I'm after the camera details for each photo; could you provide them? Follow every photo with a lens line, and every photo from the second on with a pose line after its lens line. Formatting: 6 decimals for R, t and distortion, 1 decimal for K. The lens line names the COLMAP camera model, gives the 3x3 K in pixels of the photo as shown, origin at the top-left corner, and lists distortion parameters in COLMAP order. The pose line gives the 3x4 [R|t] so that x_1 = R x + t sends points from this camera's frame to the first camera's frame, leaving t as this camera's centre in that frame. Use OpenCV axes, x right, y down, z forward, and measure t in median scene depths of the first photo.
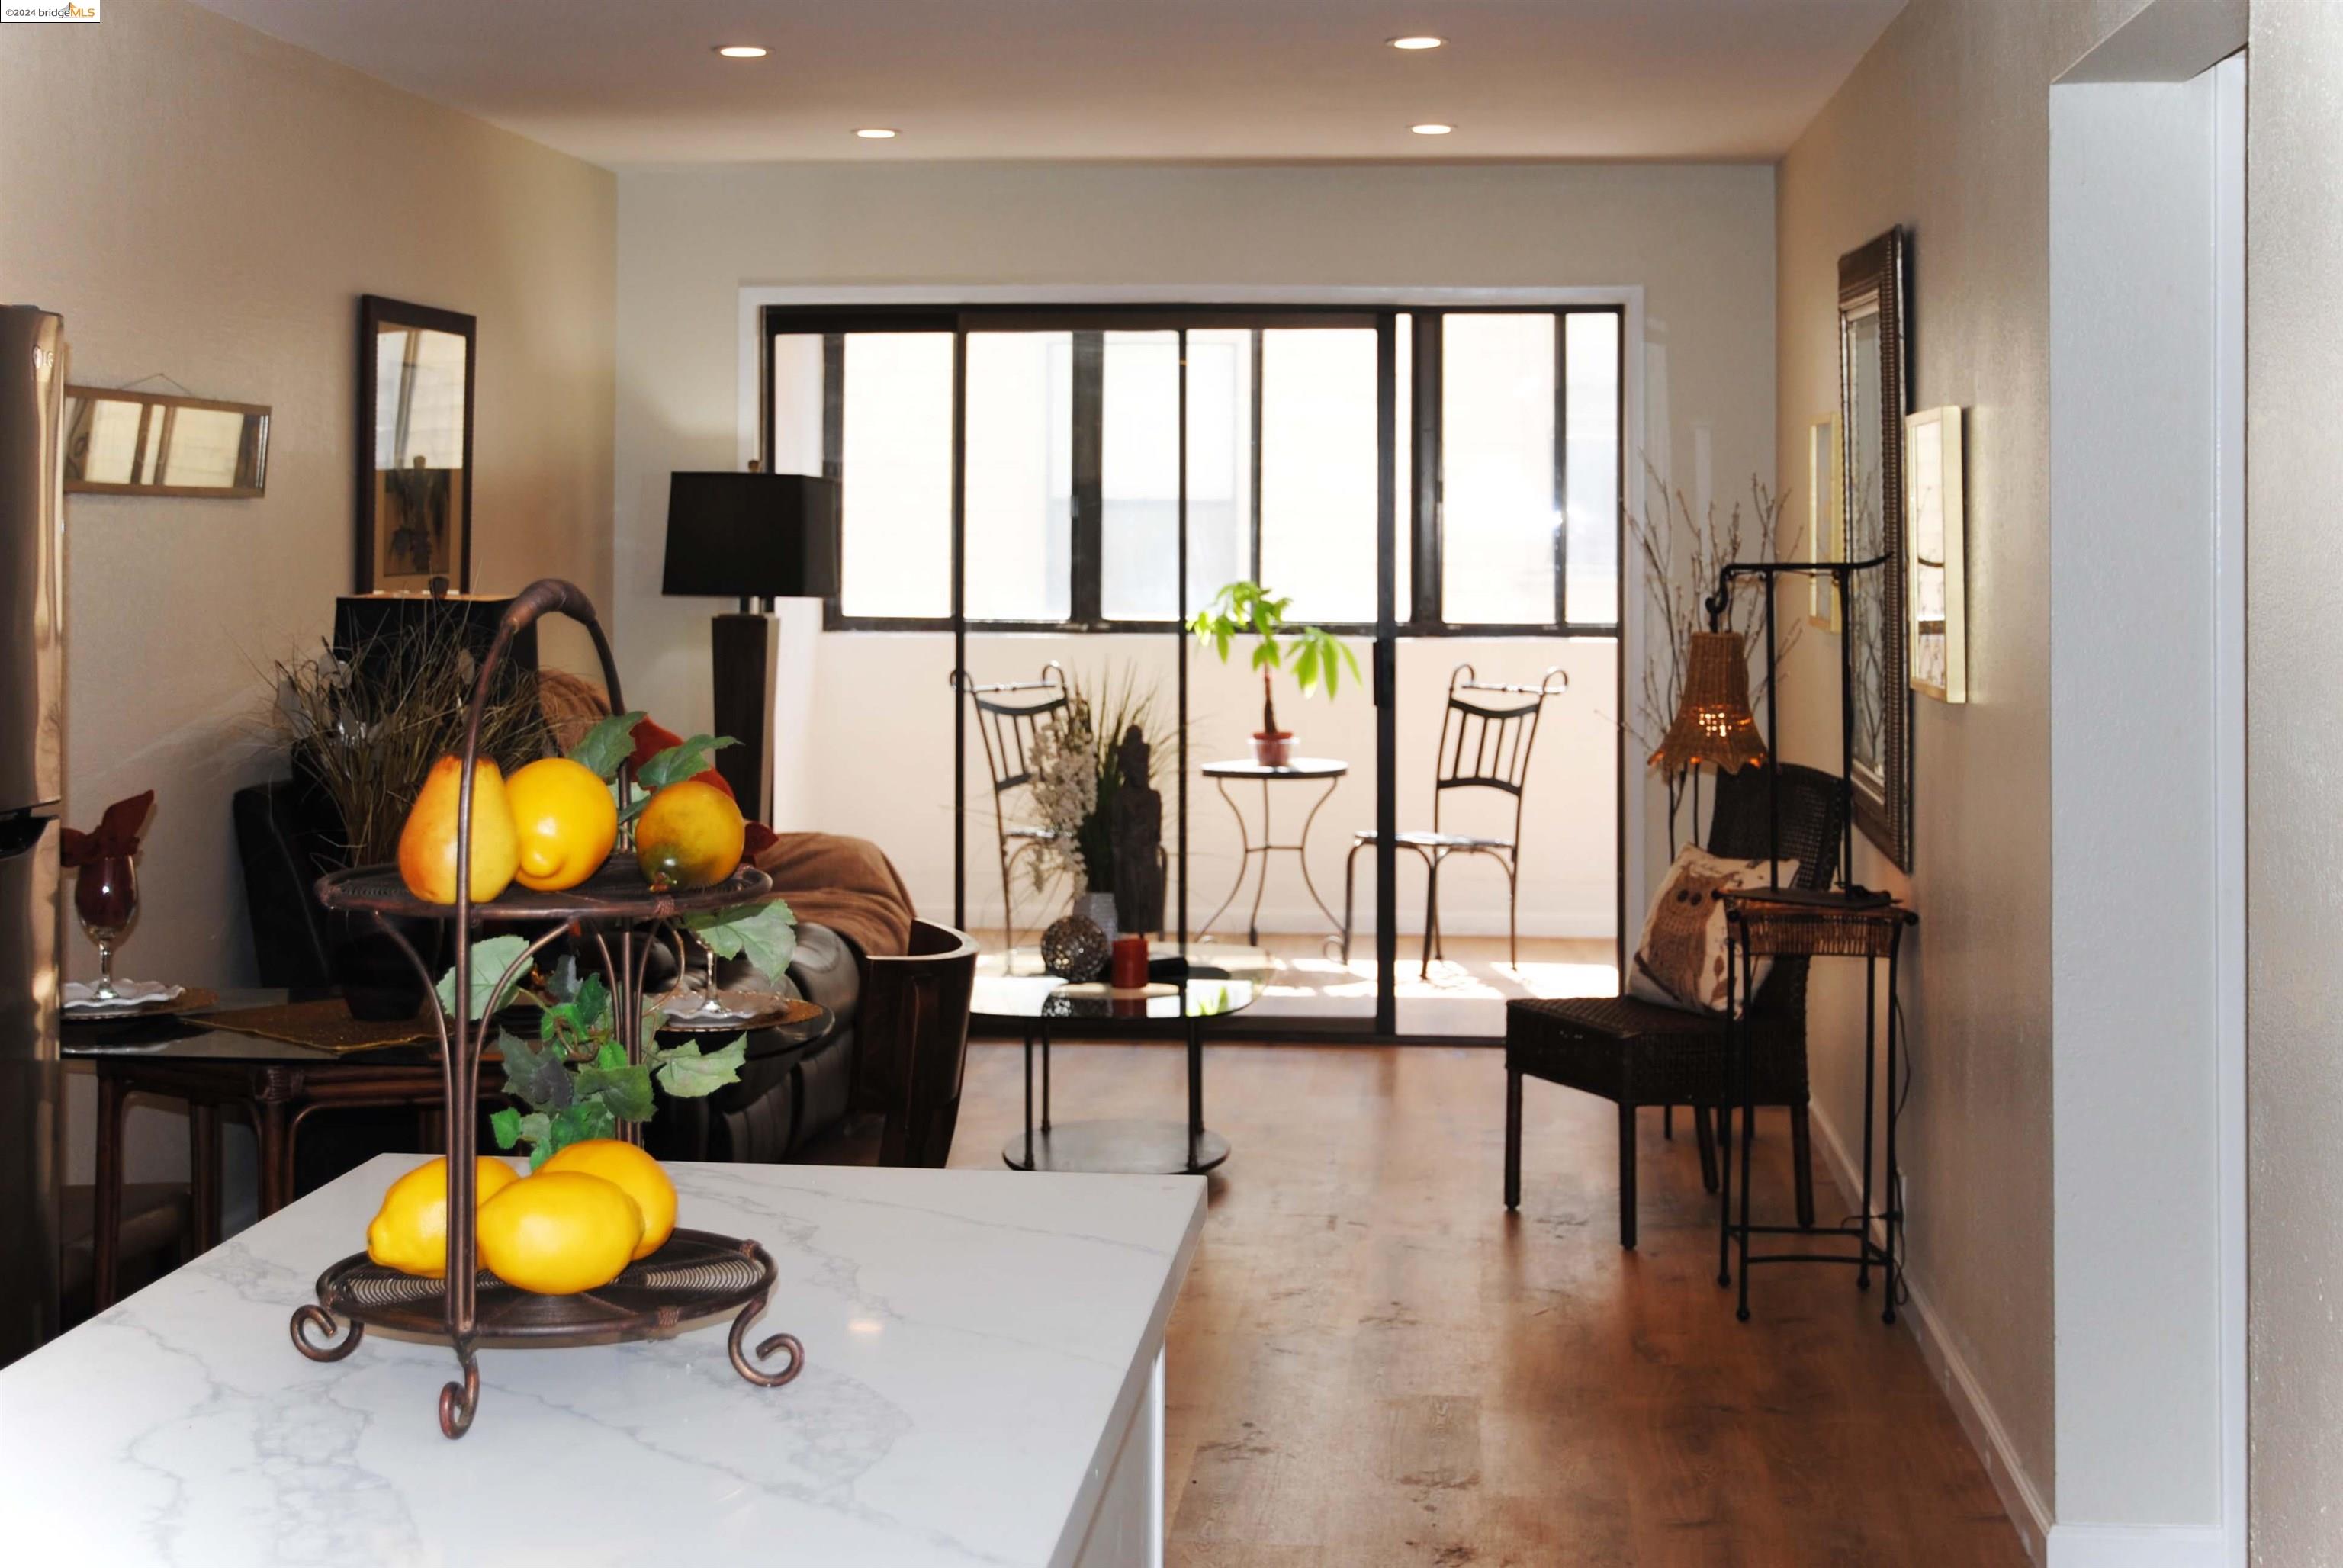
lens RADIAL K [[3112.6, 0, 1171.8], [0, 3112.6, 786.0], [0, 0, 1]] dist [0.164290, 0.000000]
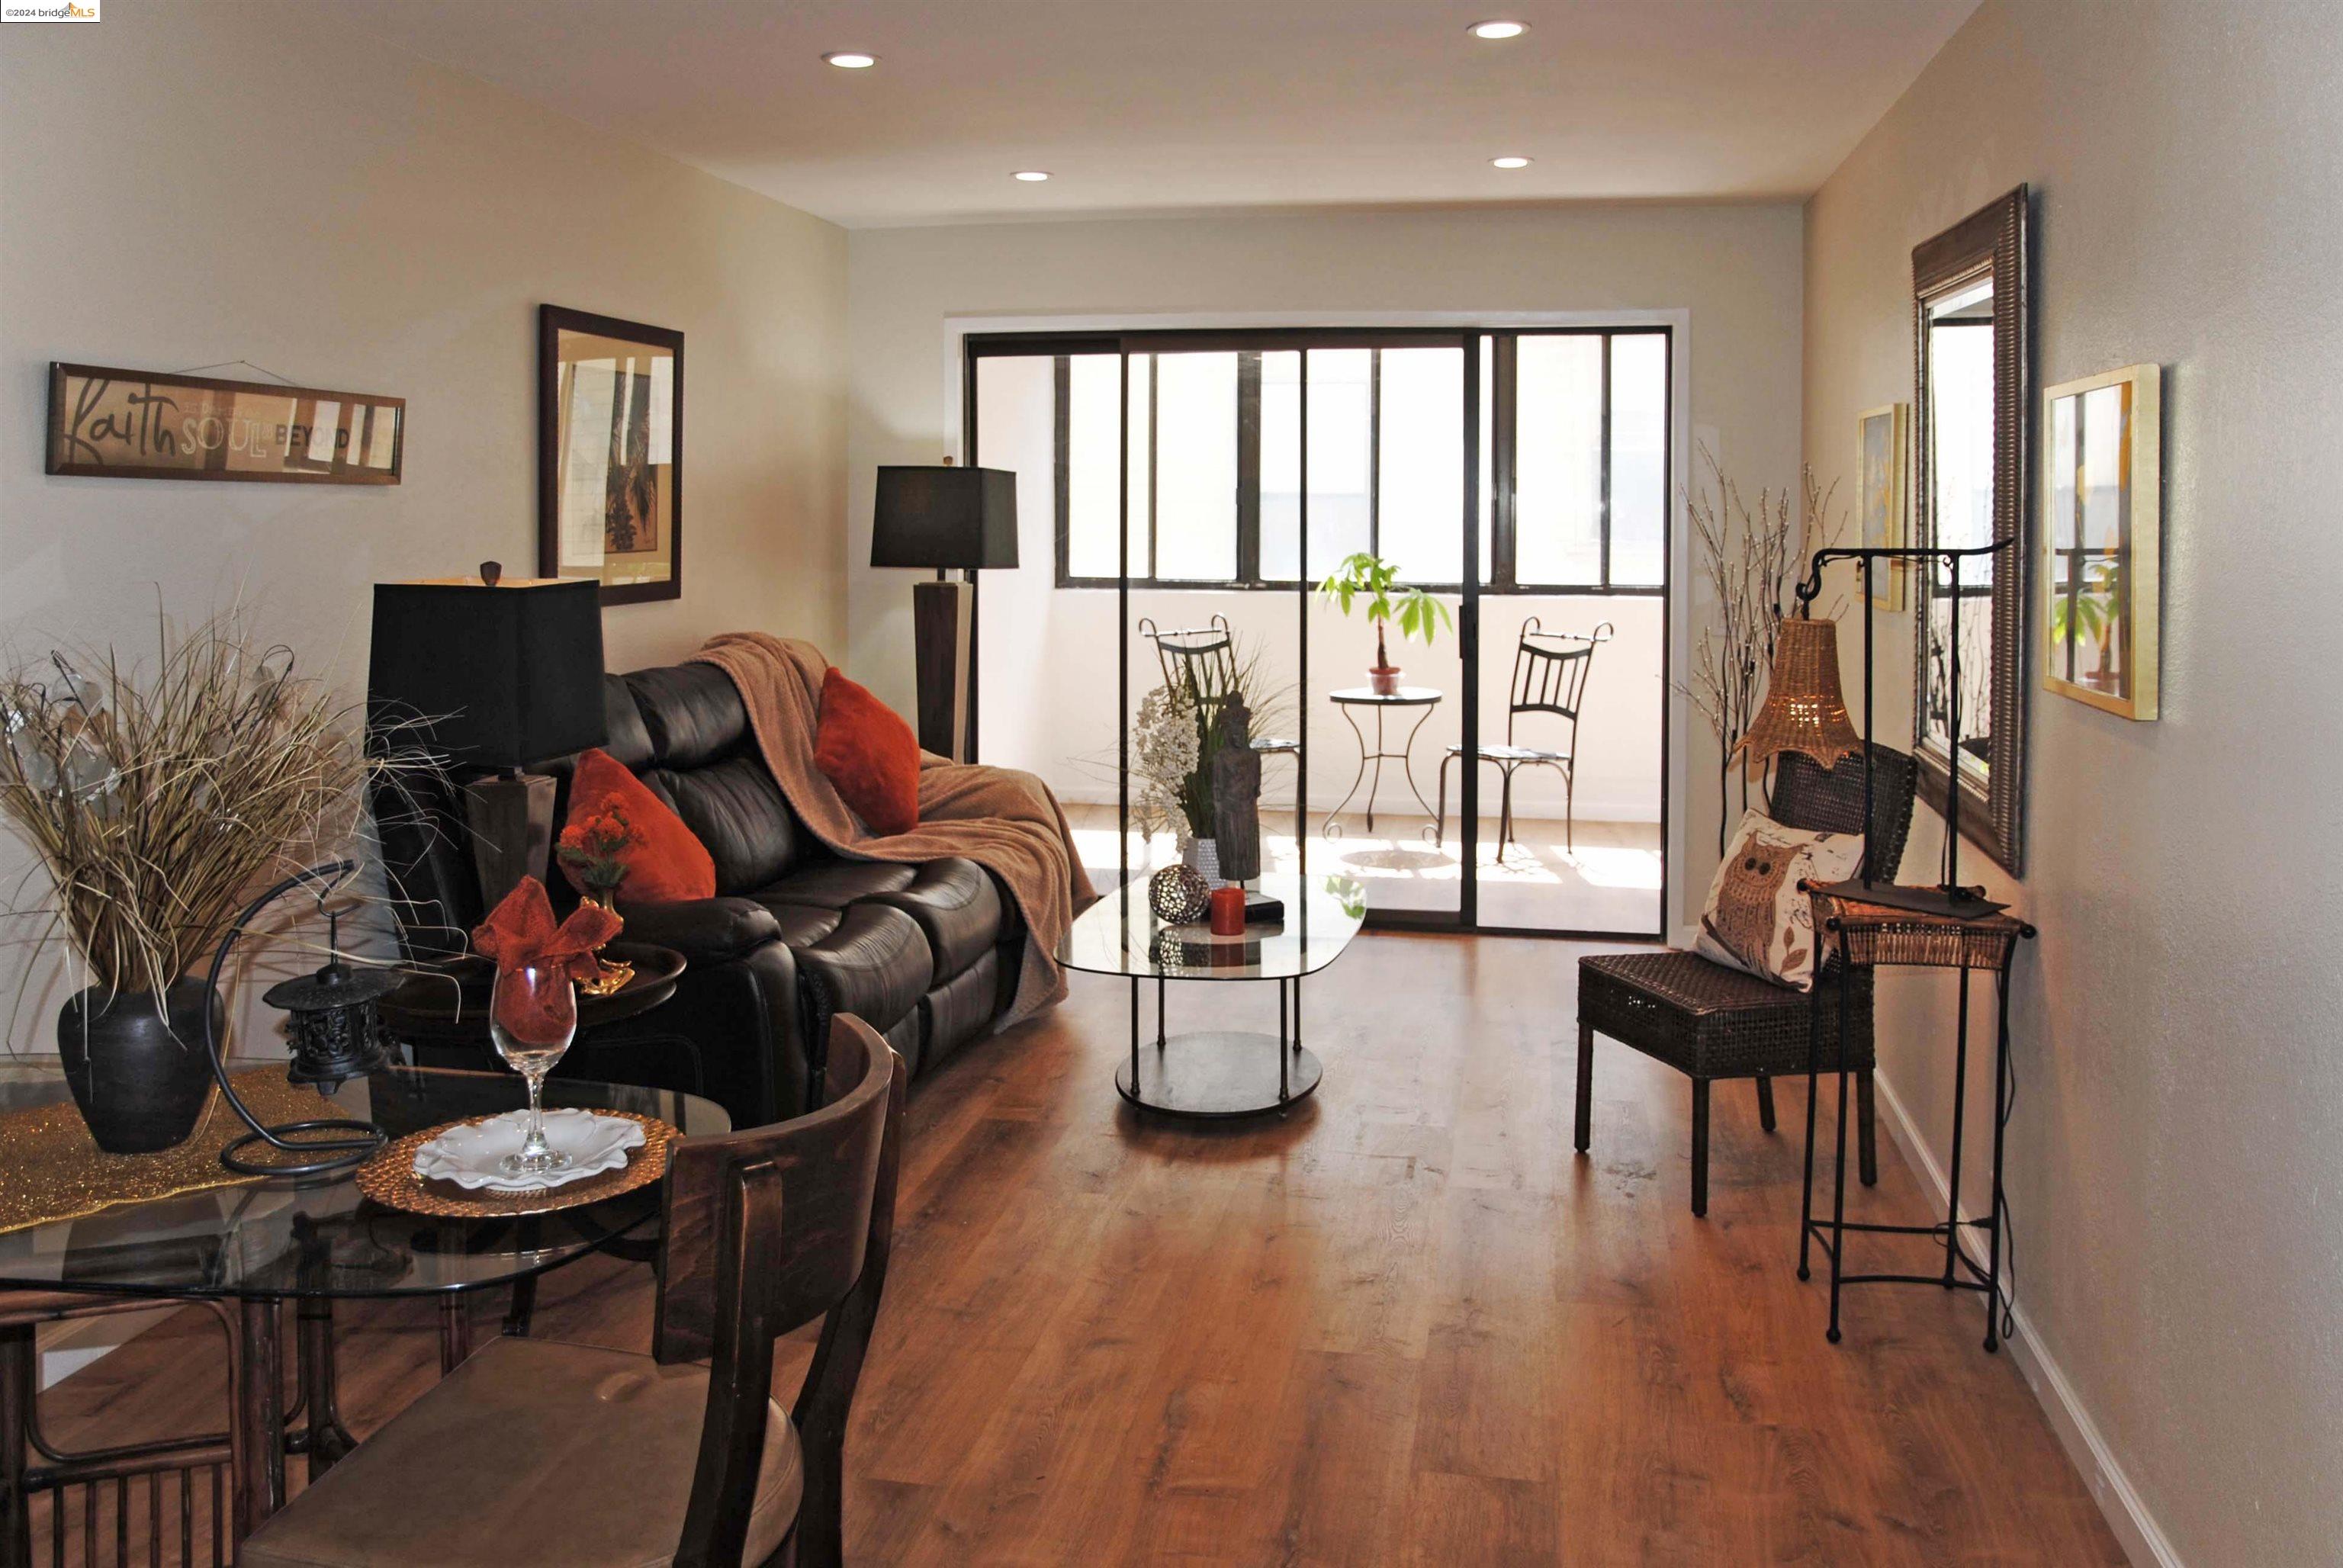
lens RADIAL K [[1839.6, 0, 1200.2], [0, 1839.6, 663.5], [0, 0, 1]] dist [0.005953, 0.004355]
pose [[0.996728, 0.007017, -0.080521, 0.025234], [-0.007115, 0.999974, -0.000929, -0.025750], [0.080513, 0.001499, 0.996752, 0.320849]]
